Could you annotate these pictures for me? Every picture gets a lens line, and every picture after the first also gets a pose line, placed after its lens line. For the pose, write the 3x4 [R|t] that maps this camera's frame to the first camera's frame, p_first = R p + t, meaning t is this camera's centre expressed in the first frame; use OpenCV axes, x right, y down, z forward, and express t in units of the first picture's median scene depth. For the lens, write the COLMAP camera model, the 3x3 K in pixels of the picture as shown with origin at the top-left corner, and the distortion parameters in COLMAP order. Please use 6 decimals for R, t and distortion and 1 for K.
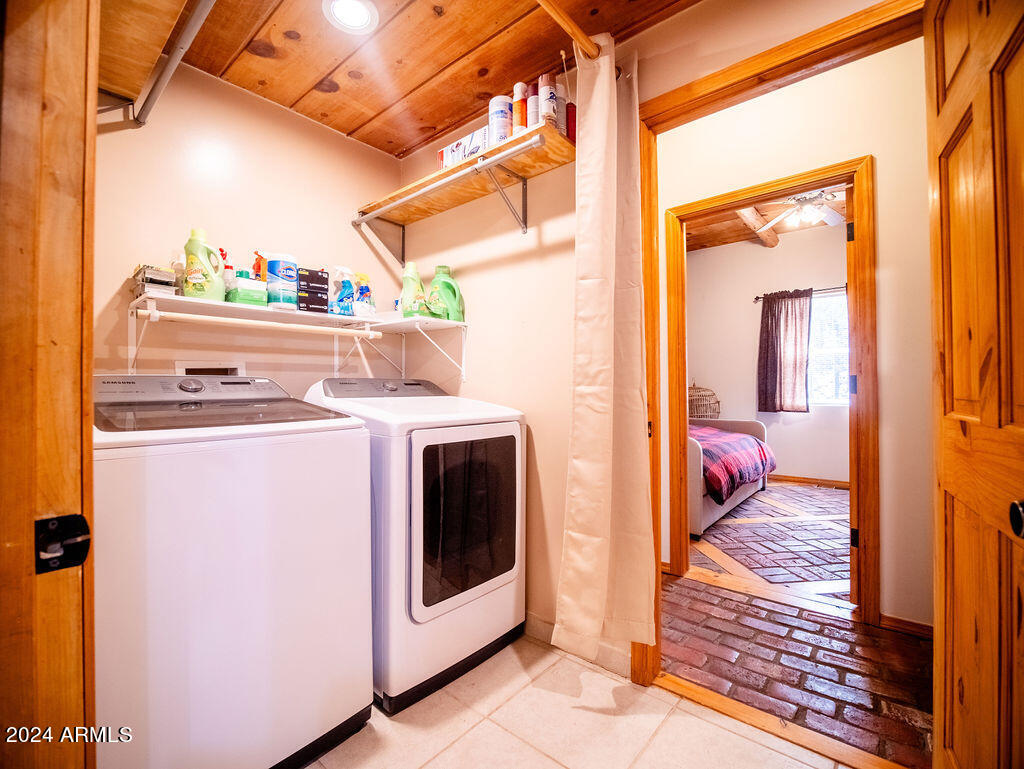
lens RADIAL K [[466.0, 0, 509.5], [0, 466.0, 385.1], [0, 0, 1]] dist [-0.015347, -0.000950]
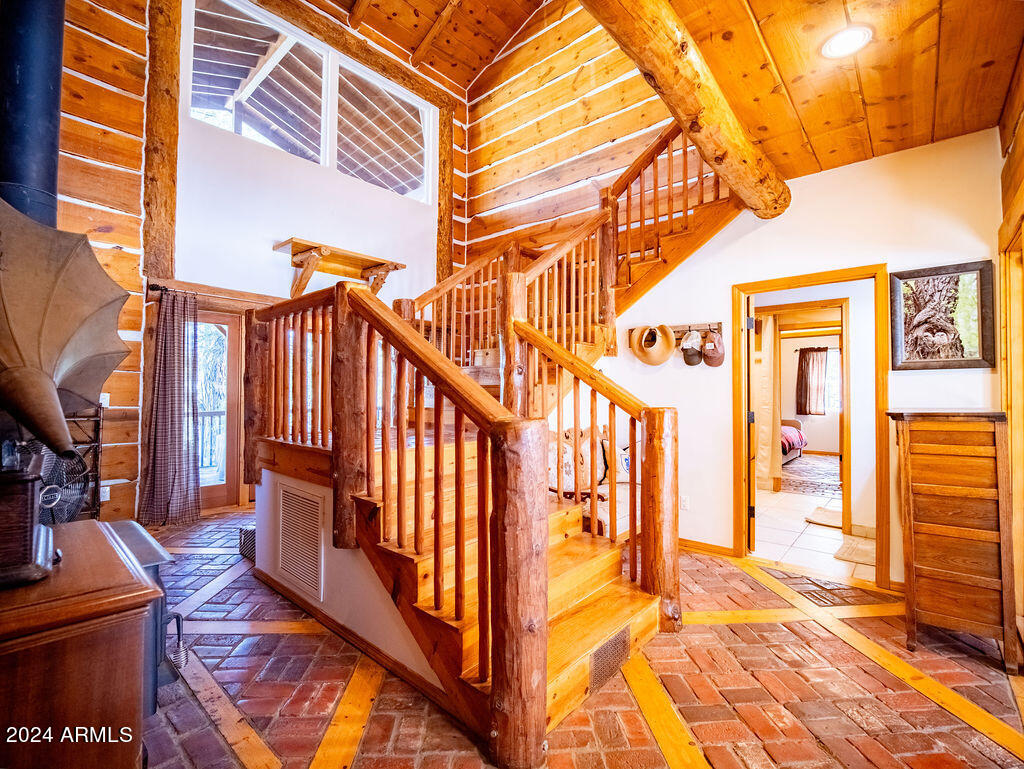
lens RADIAL K [[466.0, 0, 509.5], [0, 466.0, 385.1], [0, 0, 1]] dist [-0.015347, -0.000950]
pose [[0.999621, 0.011905, -0.024820, -0.540630], [-0.012062, 0.999908, -0.006176, -0.036030], [0.024744, 0.006473, 0.999673, -0.833400]]
